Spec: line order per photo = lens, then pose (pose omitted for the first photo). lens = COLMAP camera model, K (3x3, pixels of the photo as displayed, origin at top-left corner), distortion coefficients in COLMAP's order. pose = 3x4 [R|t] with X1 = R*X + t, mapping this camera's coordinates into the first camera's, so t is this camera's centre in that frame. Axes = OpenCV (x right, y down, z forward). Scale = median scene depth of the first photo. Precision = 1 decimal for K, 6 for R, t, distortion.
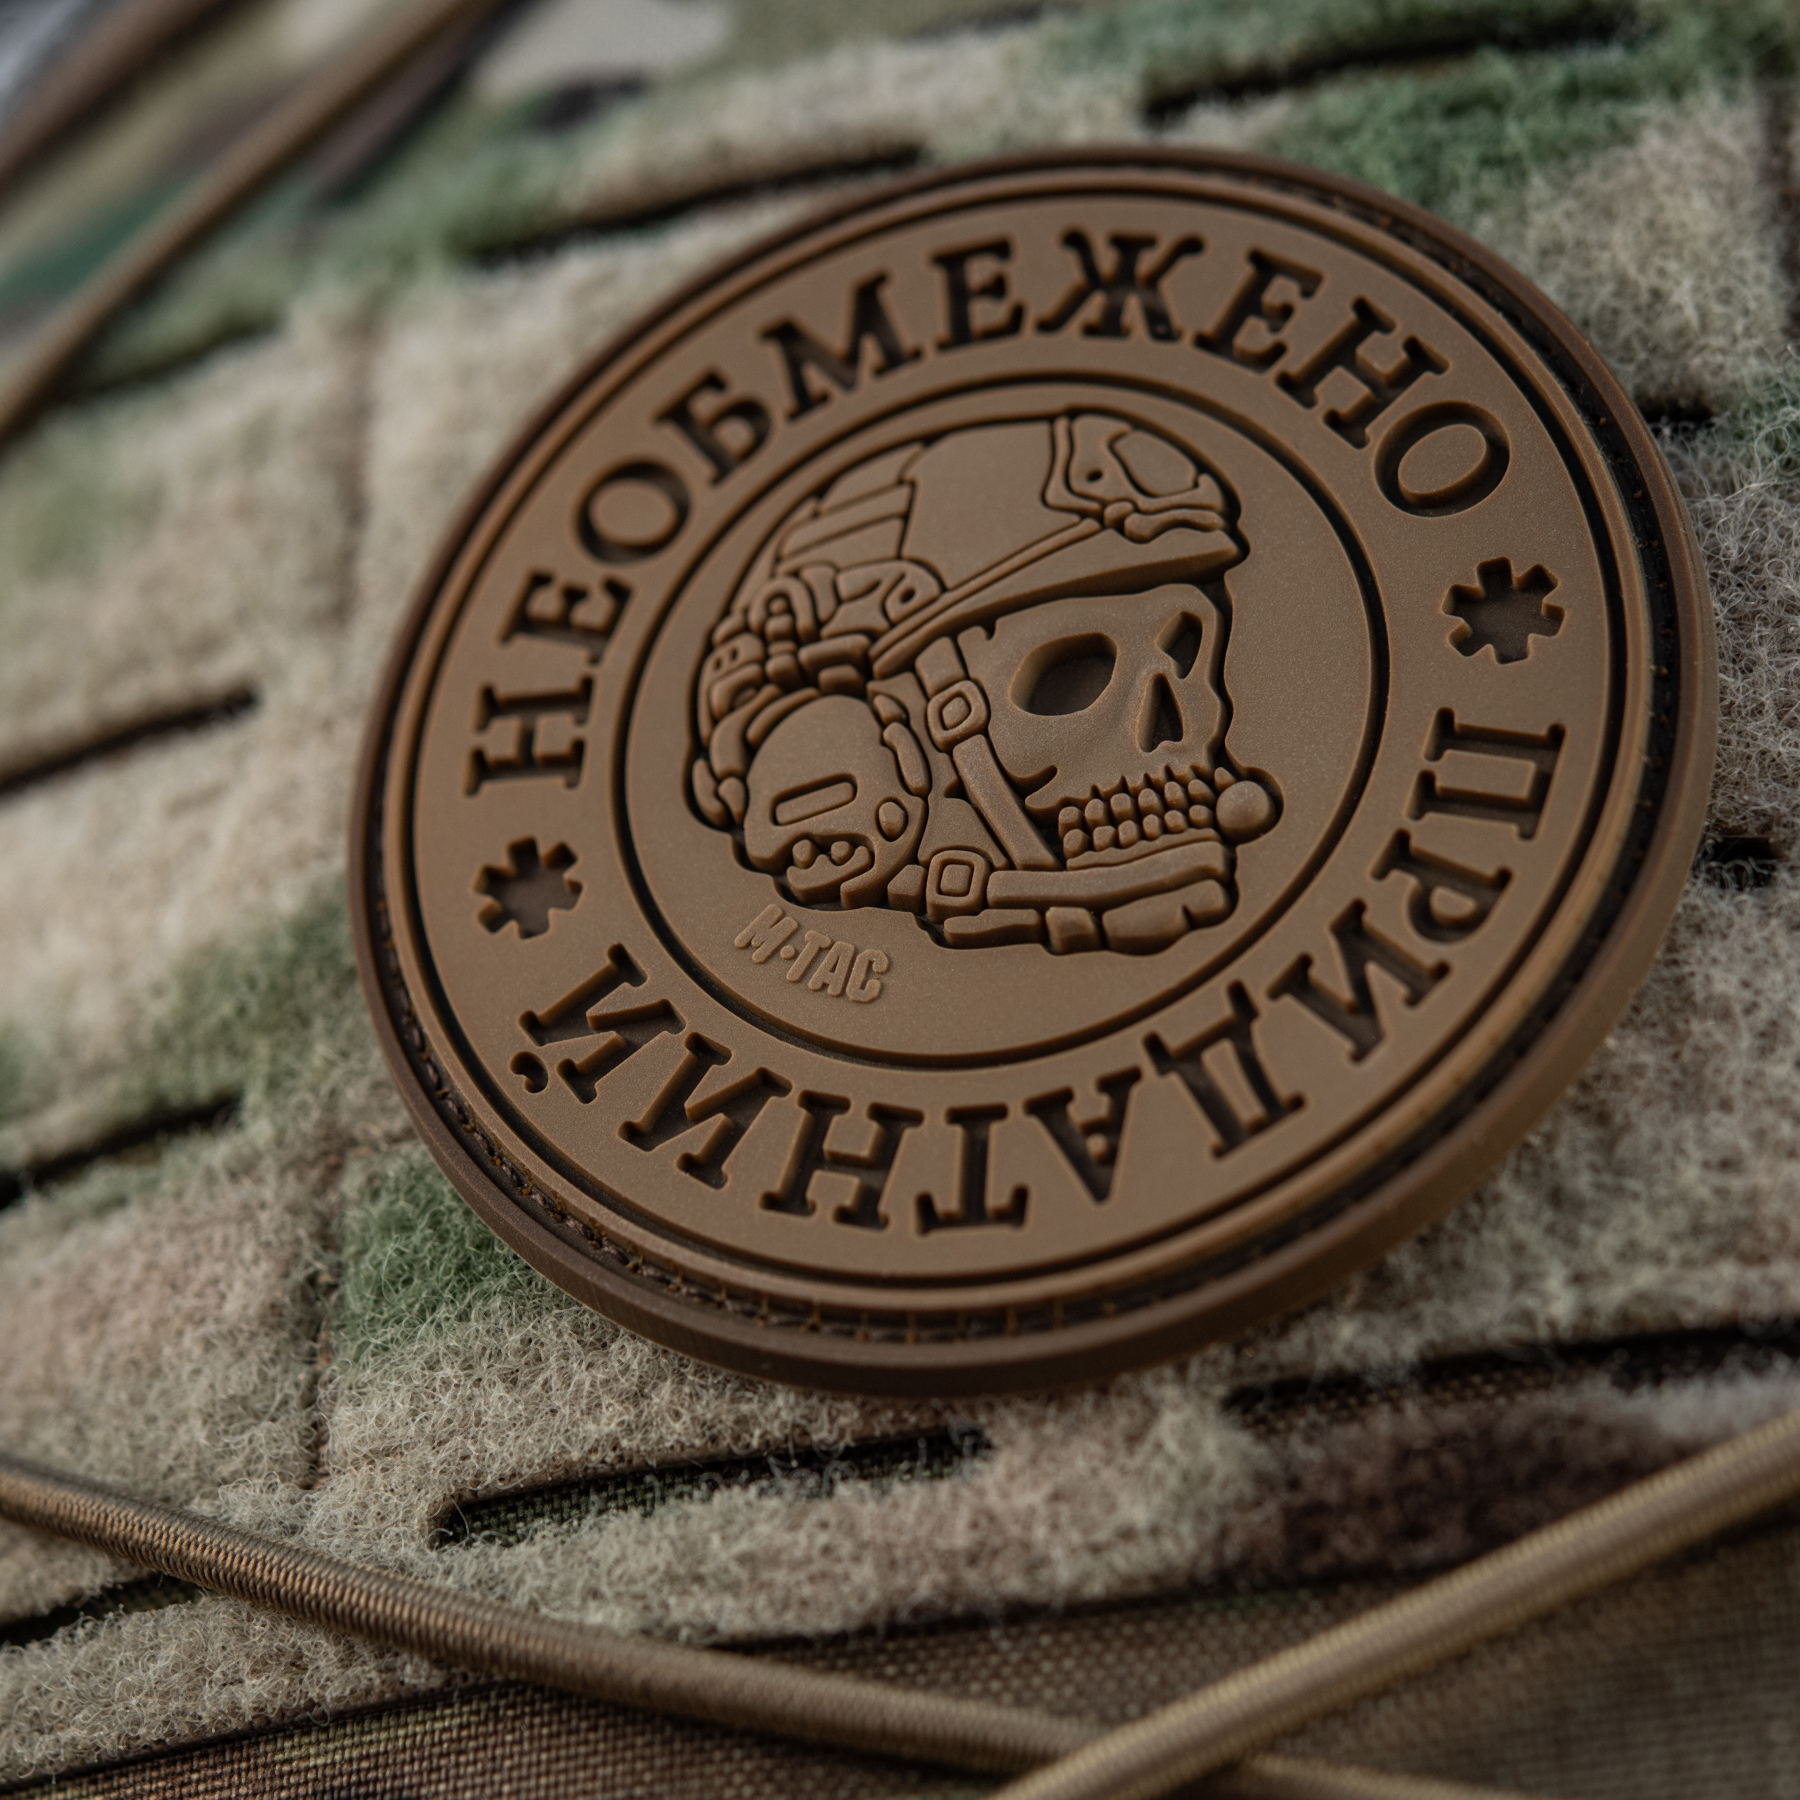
lens RADIAL K [[5221.9, 0, 900.0], [0, 5221.9, 900.0], [0, 0, 1]] dist [-0.090170, -0.034162]
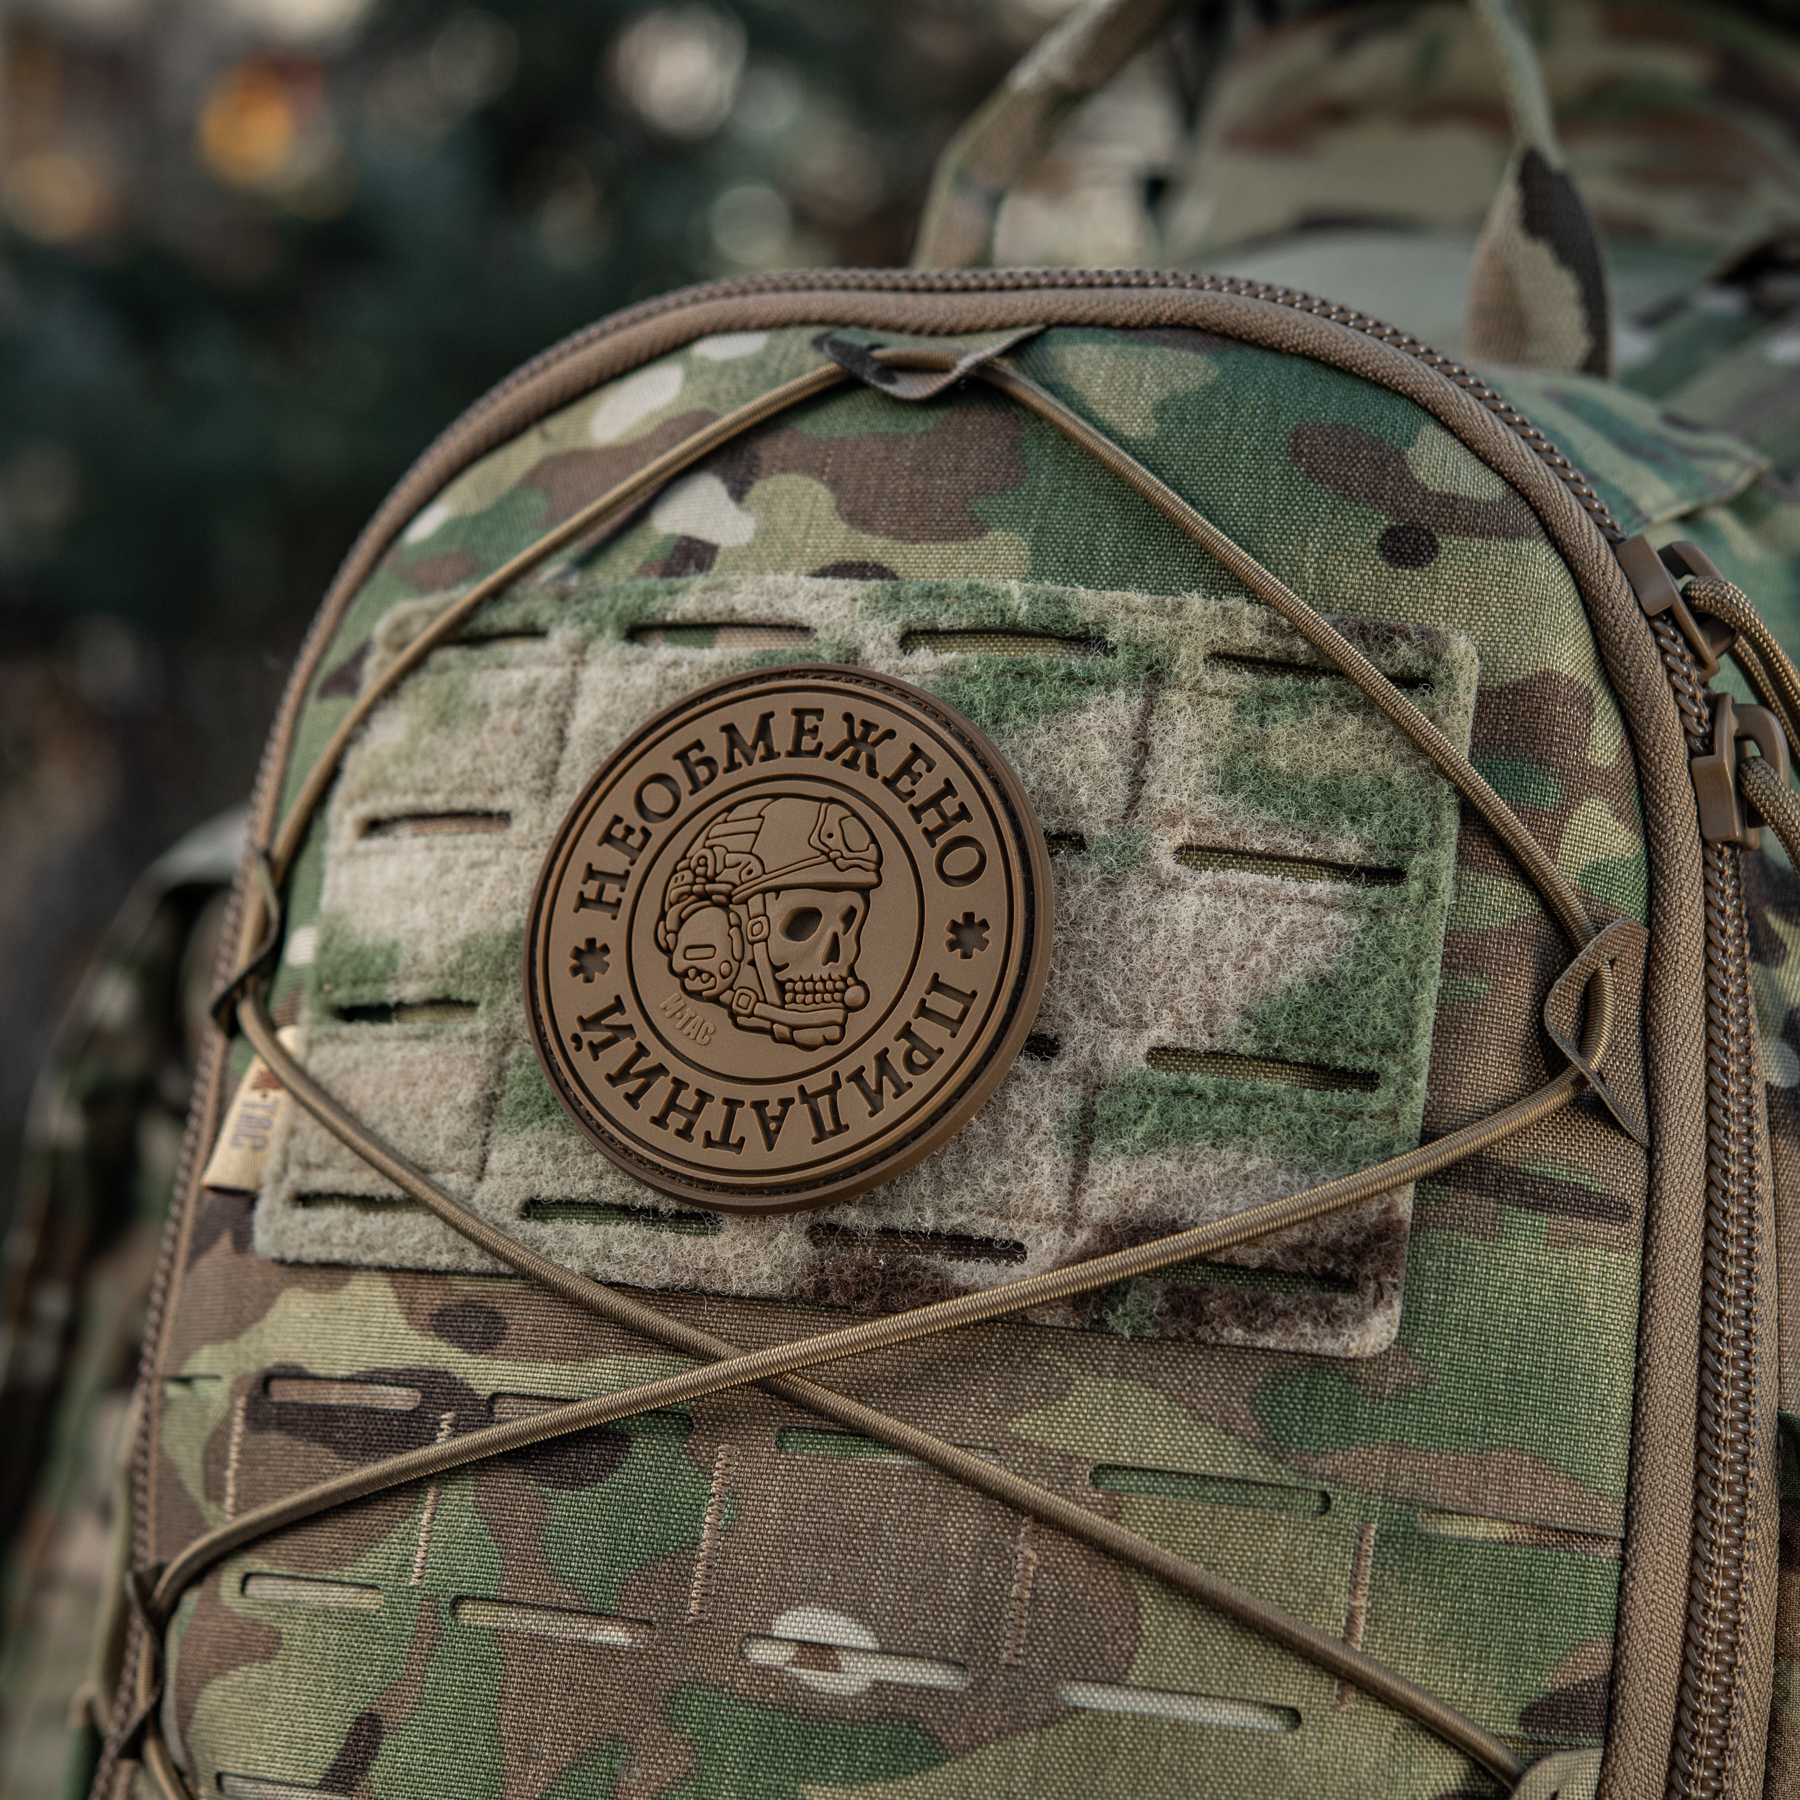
lens RADIAL K [[4708.5, 0, 830.7], [0, 4708.5, 896.5], [0, 0, 1]] dist [0.007282, -0.255263]
pose [[0.979719, 0.151311, -0.131357, 0.341907], [-0.110191, 0.954383, 0.277508, -0.686743], [0.167355, -0.257406, 0.951701, -1.149243]]
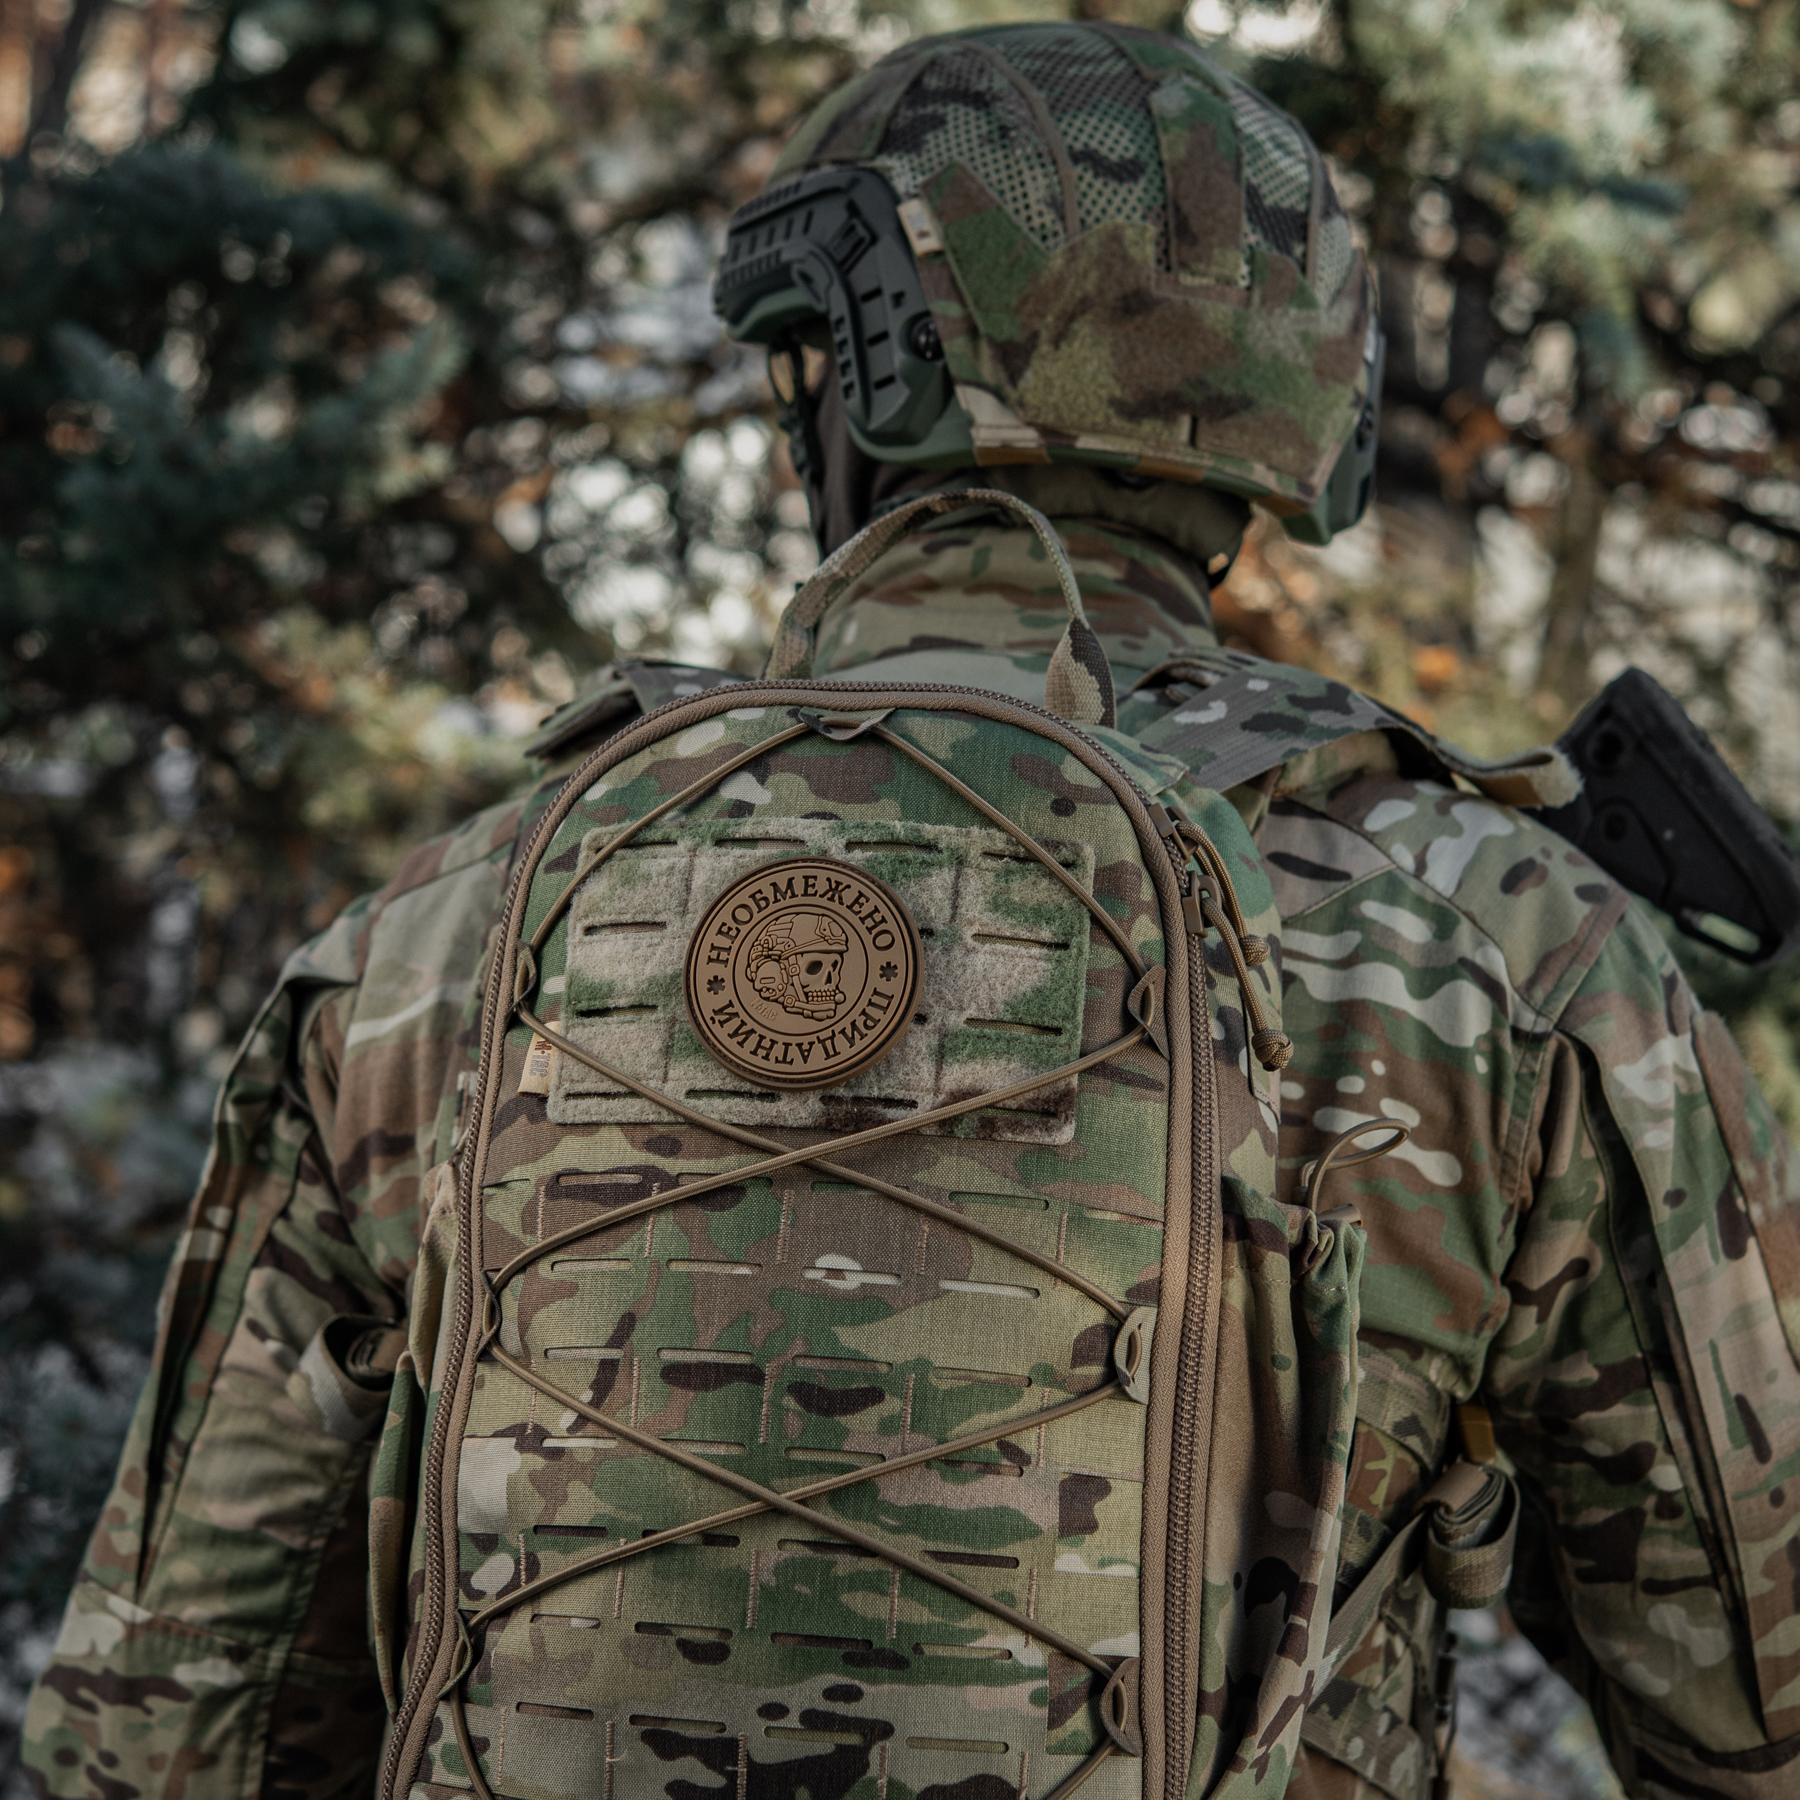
lens RADIAL K [[4888.6, 0, 900.0], [0, 4888.6, 900.0], [0, 0, 1]] dist [-0.015454, -0.222438]
pose [[0.986814, 0.147443, 0.066773, -0.249745], [-0.158154, 0.966112, 0.203999, -1.249145], [-0.034432, -0.211870, 0.976691, -4.333647]]
